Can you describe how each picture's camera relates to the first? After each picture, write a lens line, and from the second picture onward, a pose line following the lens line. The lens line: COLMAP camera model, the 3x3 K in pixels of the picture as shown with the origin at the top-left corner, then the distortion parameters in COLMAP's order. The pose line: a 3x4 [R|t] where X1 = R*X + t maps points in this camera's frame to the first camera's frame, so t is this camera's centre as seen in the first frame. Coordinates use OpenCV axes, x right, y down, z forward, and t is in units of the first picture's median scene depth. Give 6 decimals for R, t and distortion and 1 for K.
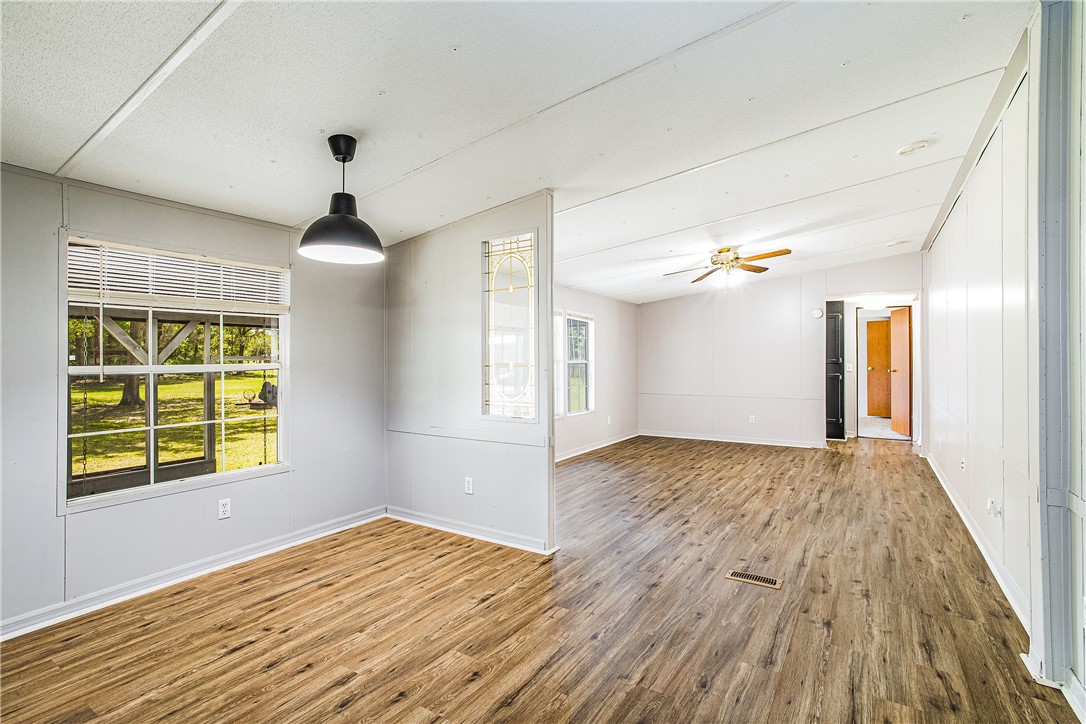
lens RADIAL K [[498.2, 0, 548.0], [0, 498.2, 358.5], [0, 0, 1]] dist [-0.017093, 0.008058]
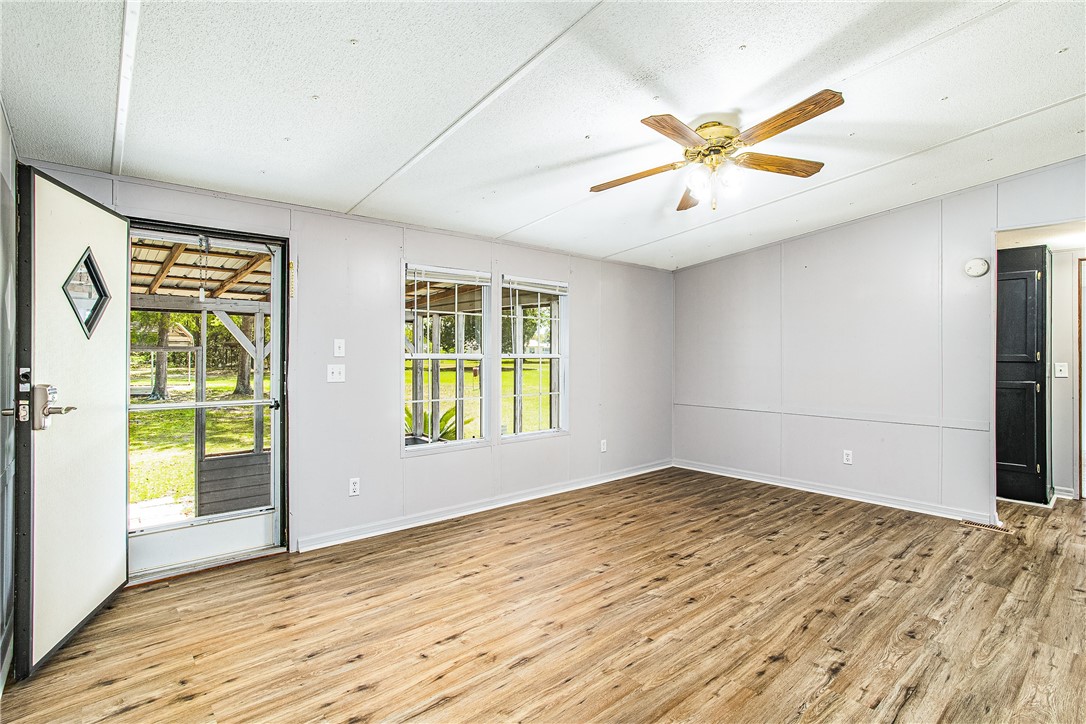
lens RADIAL K [[498.2, 0, 539.2], [0, 498.2, 356.5], [0, 0, 1]] dist [-0.017093, 0.008058]
pose [[0.955371, -0.001152, -0.295408, 0.239062], [0.001021, 0.999999, -0.000596, 0.003940], [0.295408, 0.000268, 0.955371, 0.338804]]
